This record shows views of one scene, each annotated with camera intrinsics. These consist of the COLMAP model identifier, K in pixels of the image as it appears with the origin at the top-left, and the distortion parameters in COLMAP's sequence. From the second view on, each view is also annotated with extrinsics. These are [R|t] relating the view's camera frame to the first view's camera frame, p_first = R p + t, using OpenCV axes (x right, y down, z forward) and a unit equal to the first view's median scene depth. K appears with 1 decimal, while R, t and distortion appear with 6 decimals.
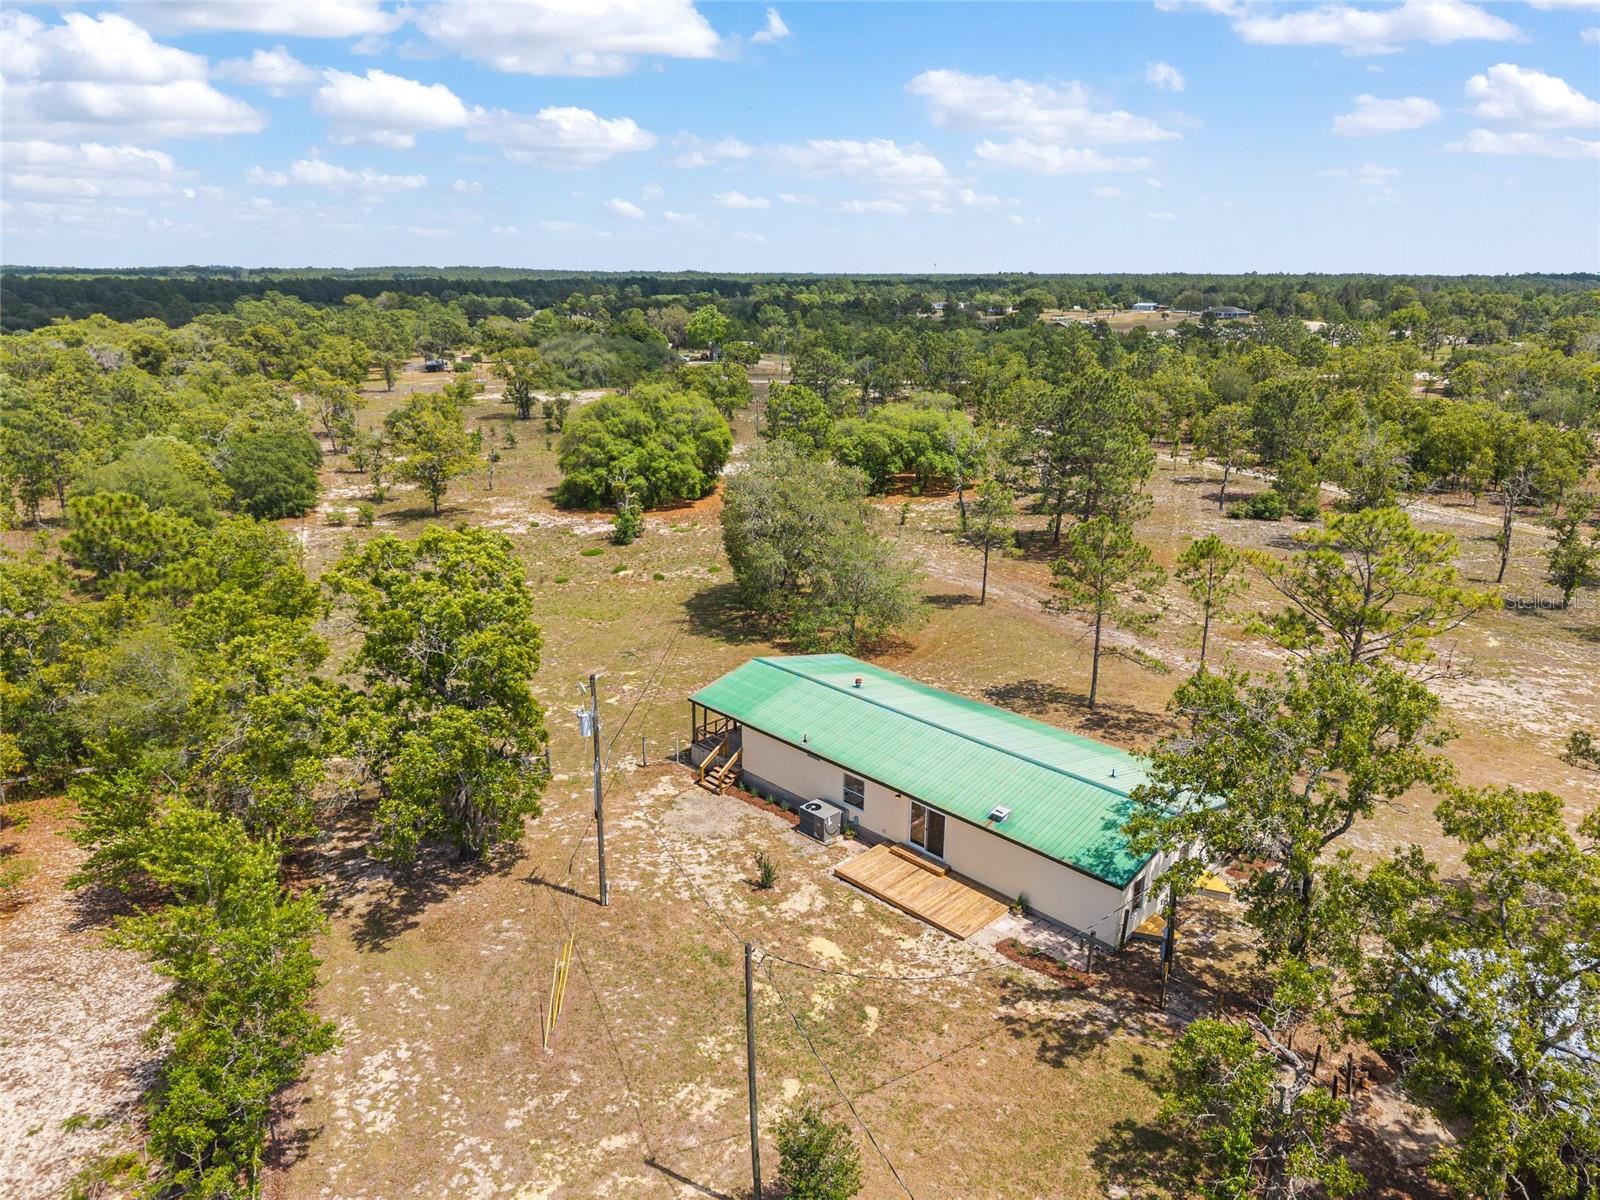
lens RADIAL K [[1072.9, 0, 728.0], [0, 1072.9, 609.8], [0, 0, 1]] dist [0.001504, 0.000461]
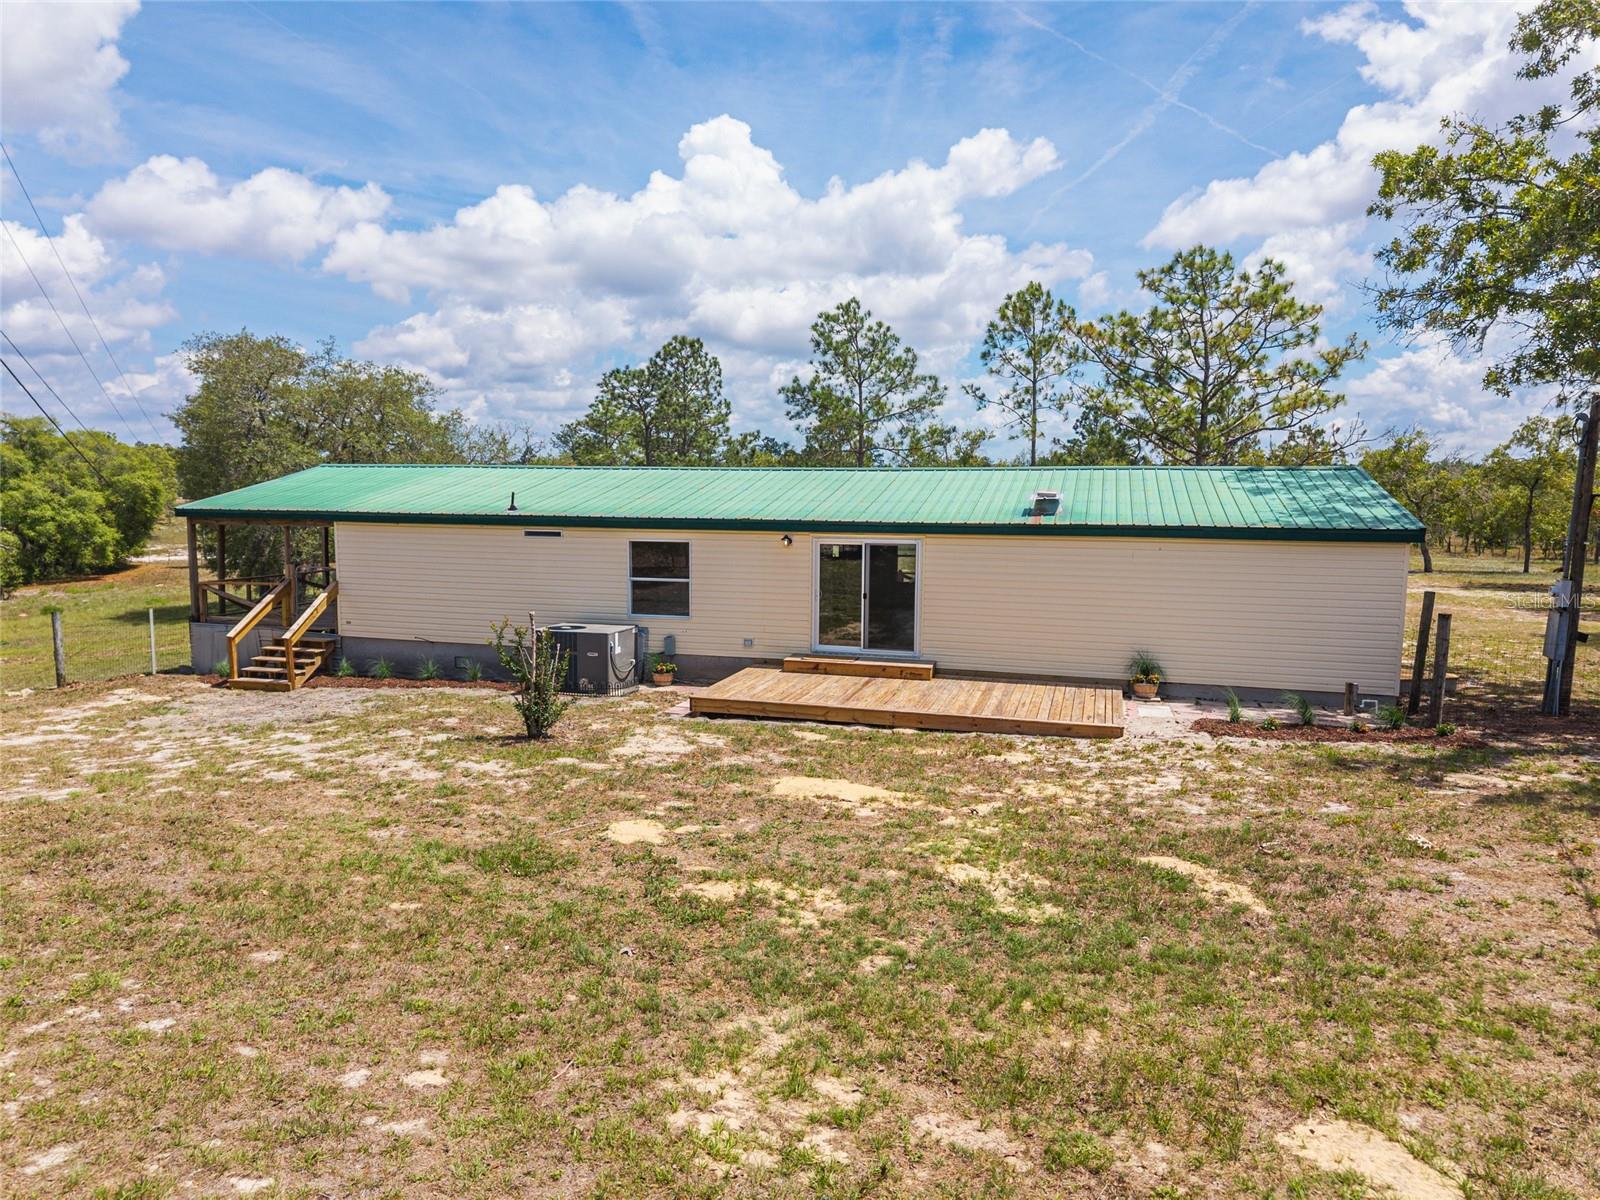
lens RADIAL K [[1119.8, 0, 769.5], [0, 1119.8, 600.5], [0, 0, 1]] dist [0.009192, 0.000889]
pose [[0.865365, -0.028697, 0.500320, -0.068776], [0.130066, 0.977009, -0.168925, 0.260838], [-0.483970, 0.211257, 0.849202, 0.603655]]
